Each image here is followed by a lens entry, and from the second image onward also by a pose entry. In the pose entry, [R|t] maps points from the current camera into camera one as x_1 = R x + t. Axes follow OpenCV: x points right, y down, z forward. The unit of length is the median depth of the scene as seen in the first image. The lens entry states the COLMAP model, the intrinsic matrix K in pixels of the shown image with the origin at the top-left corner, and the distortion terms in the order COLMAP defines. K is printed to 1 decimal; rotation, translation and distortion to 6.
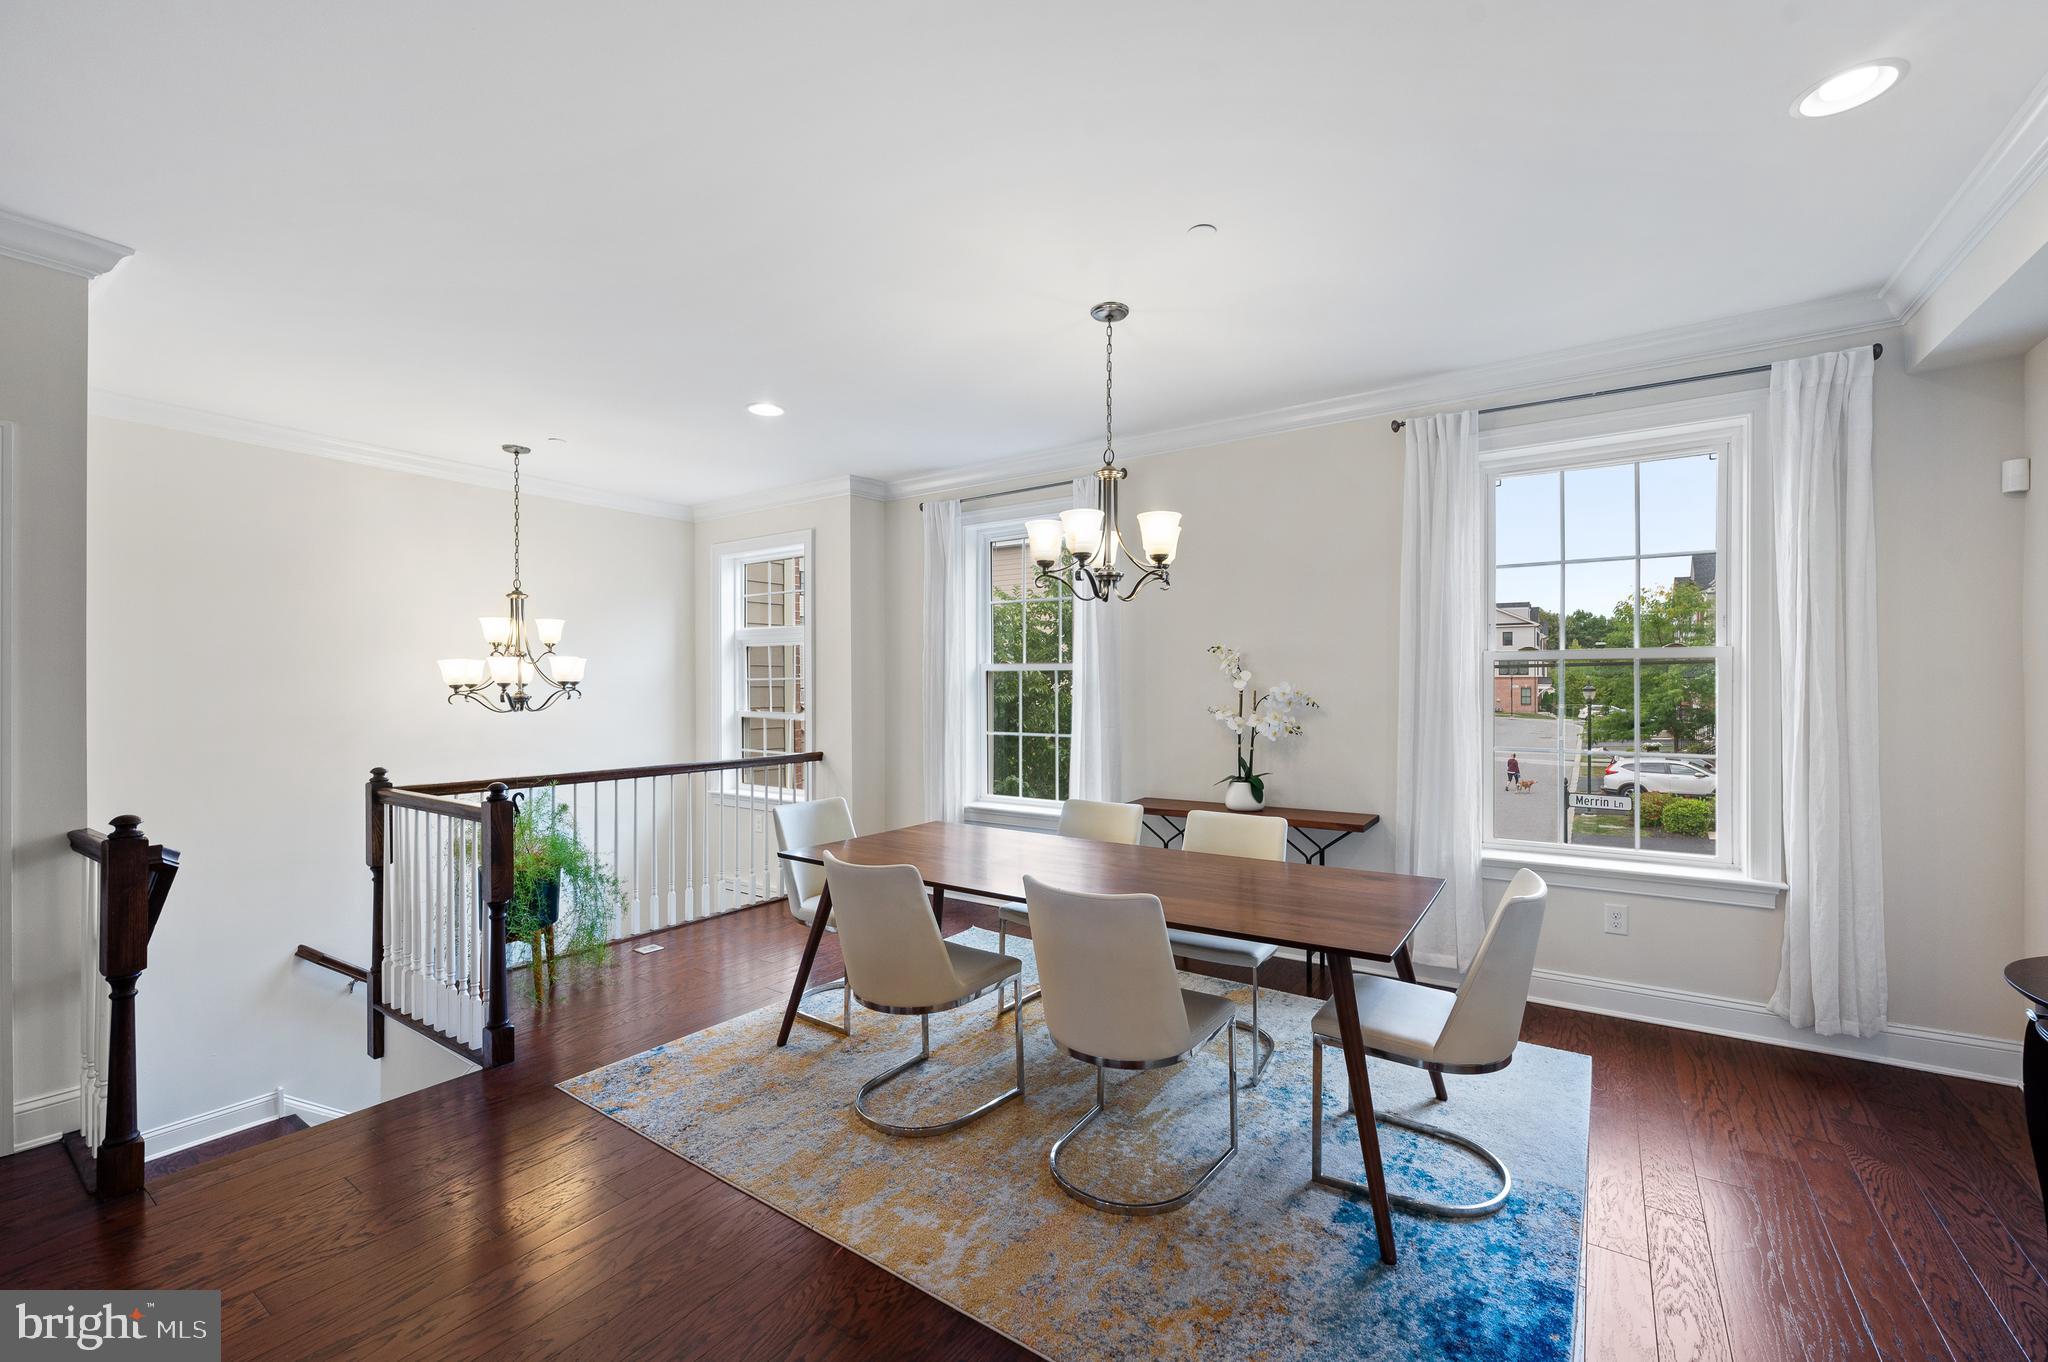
lens RADIAL K [[835.5, 0, 1032.0], [0, 835.5, 688.2], [0, 0, 1]] dist [-0.000664, 0.000286]
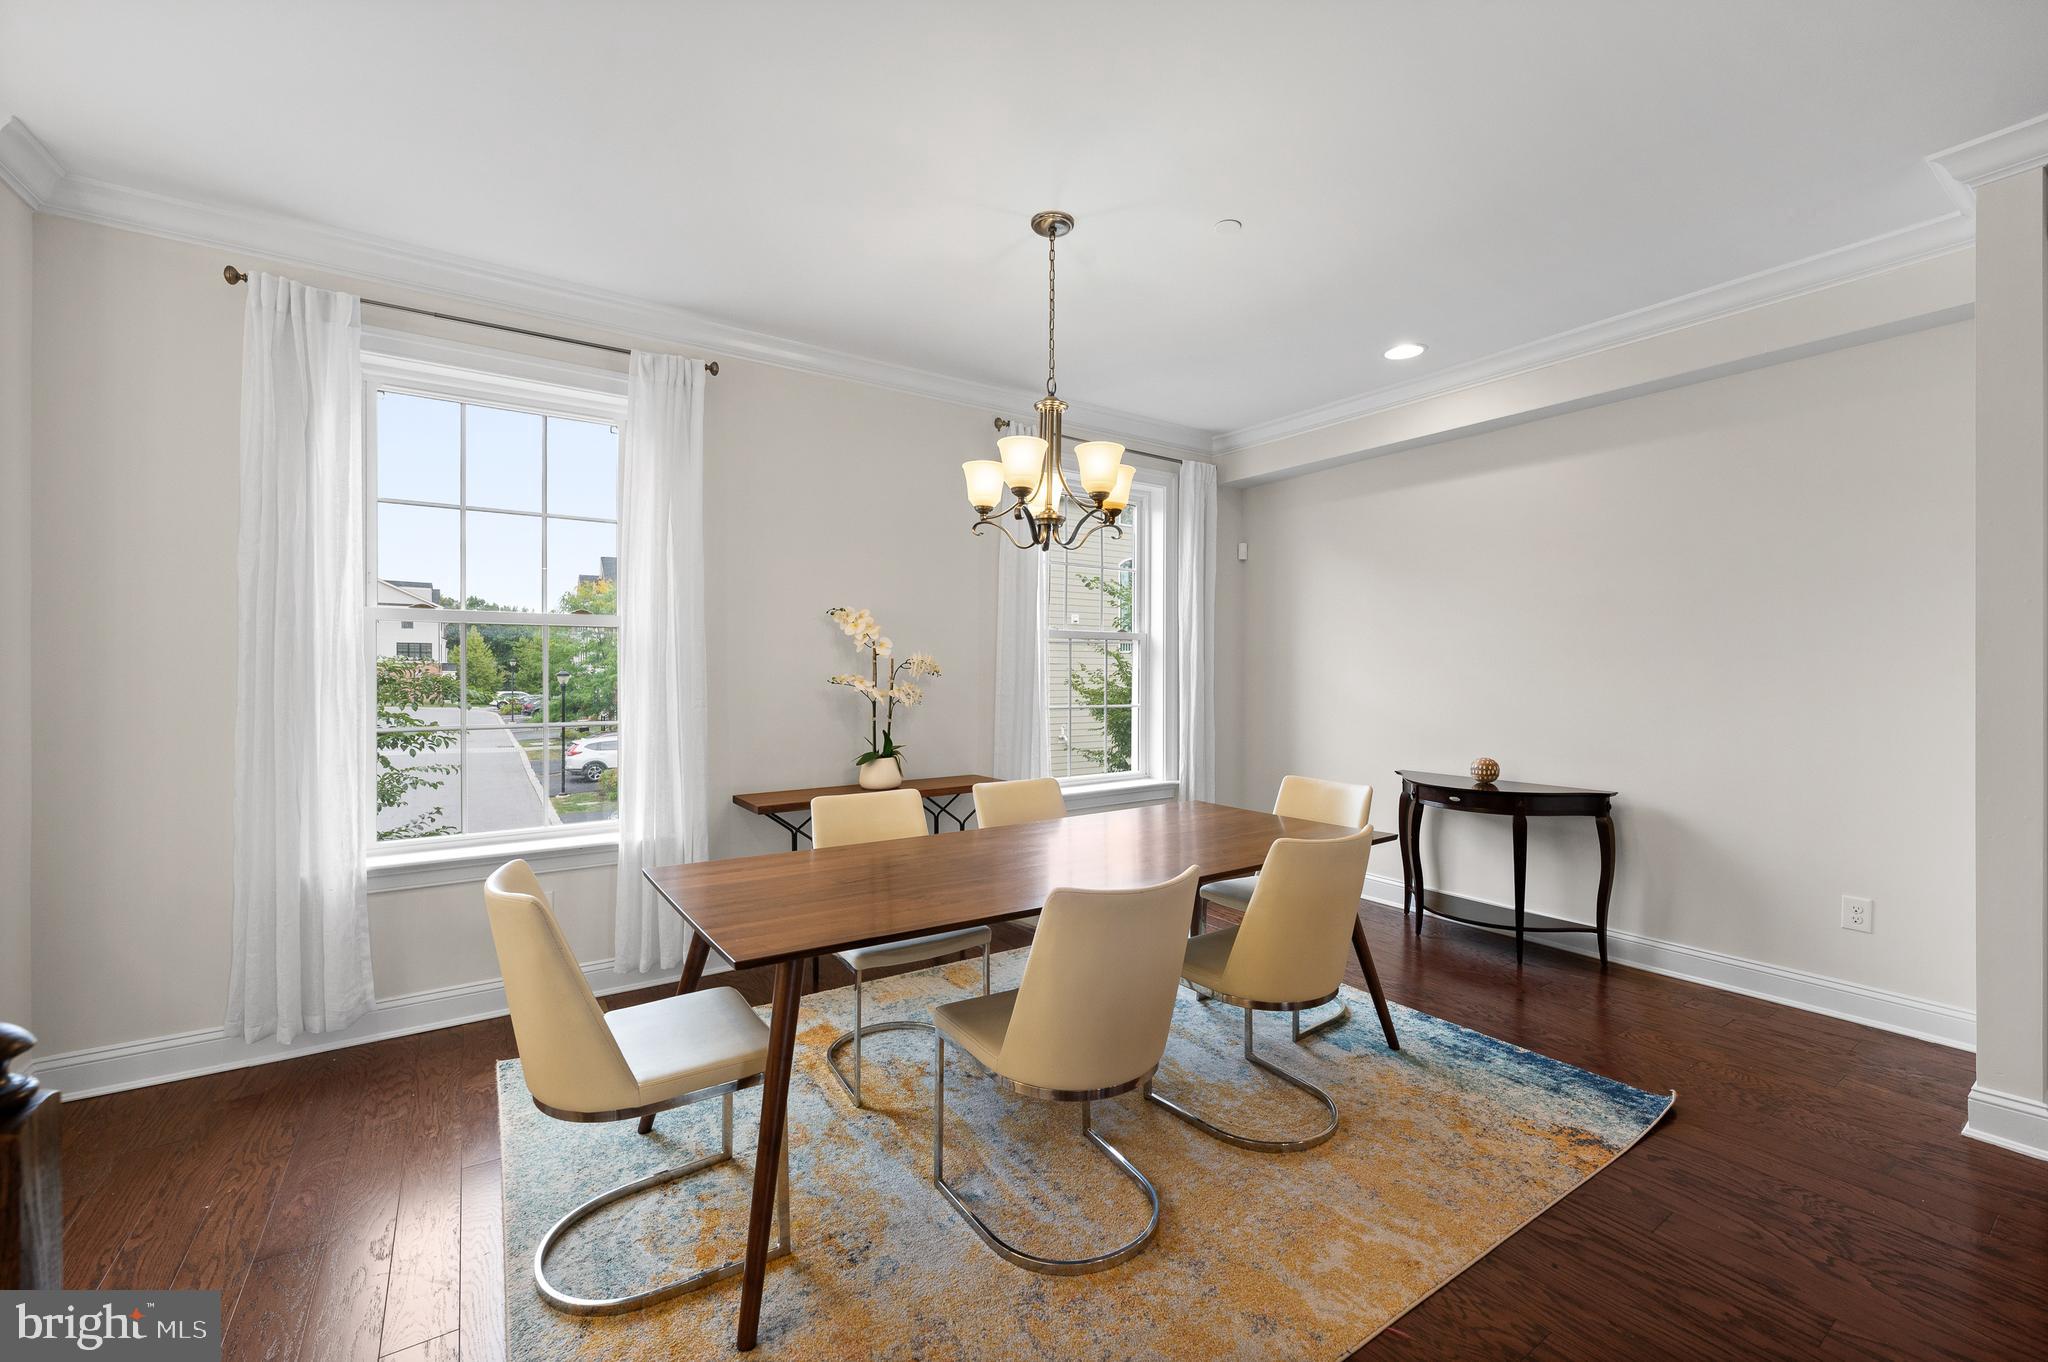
lens RADIAL K [[831.3, 0, 1041.7], [0, 831.3, 674.2], [0, 0, 1]] dist [-0.001326, 0.000051]
pose [[0.358226, 0.000838, 0.933635, -0.542123], [0.001176, 0.999998, -0.001348, 0.022065], [-0.933634, 0.001581, 0.358224, 0.510523]]
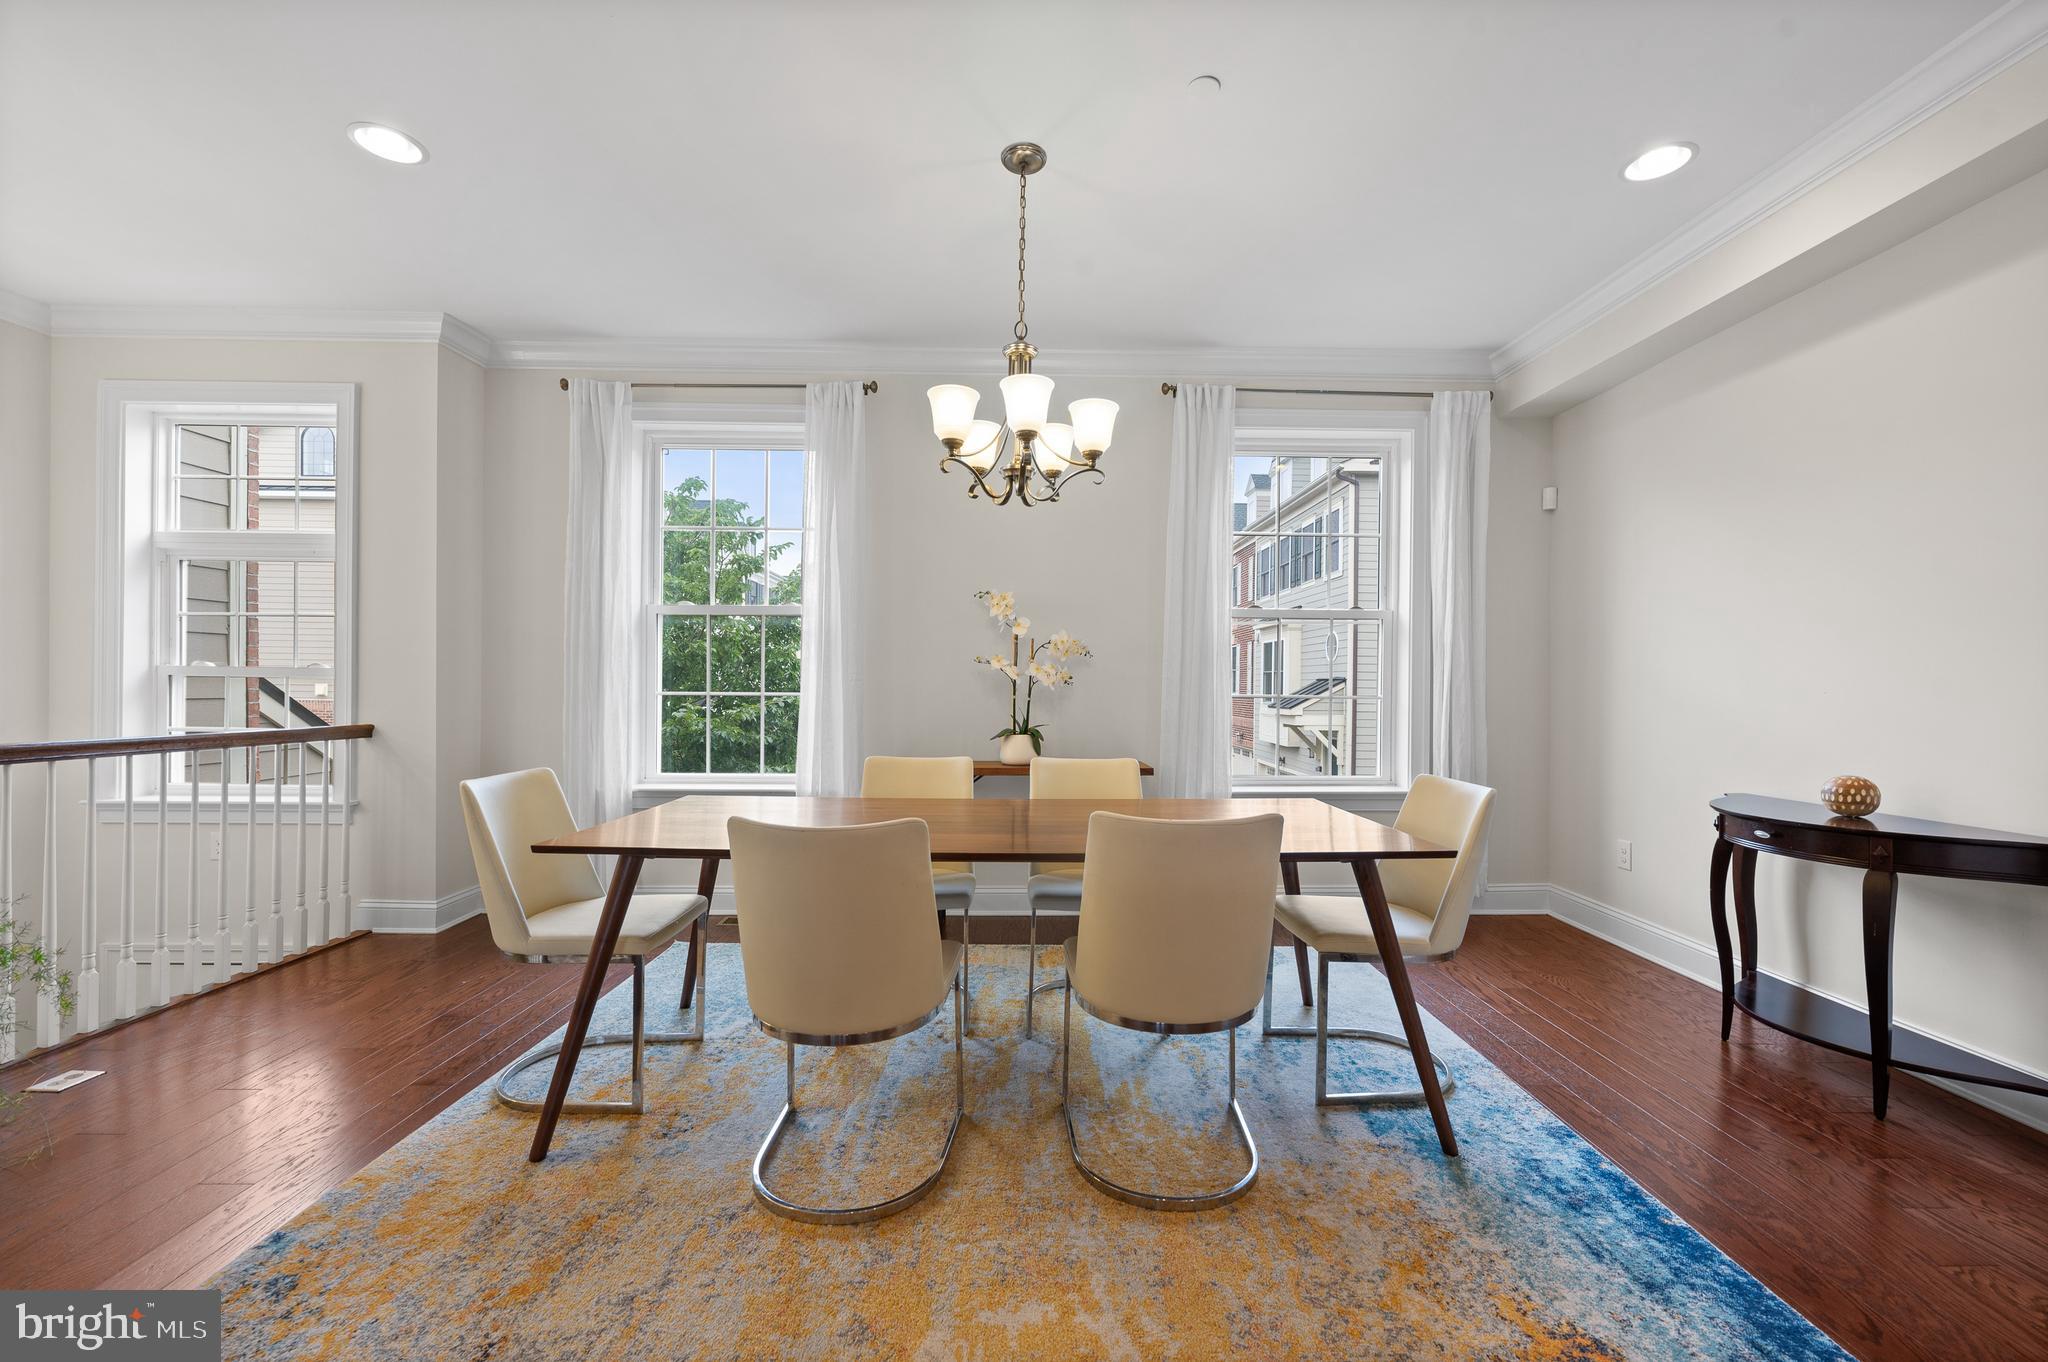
lens RADIAL K [[823.6, 0, 1033.1], [0, 823.6, 688.8], [0, 0, 1]] dist [-0.001566, 0.000209]
pose [[0.817226, 0.007817, 0.576265, -0.274026], [-0.008189, 0.999965, -0.001951, 0.062489], [-0.576259, -0.003124, 0.817261, 0.231714]]
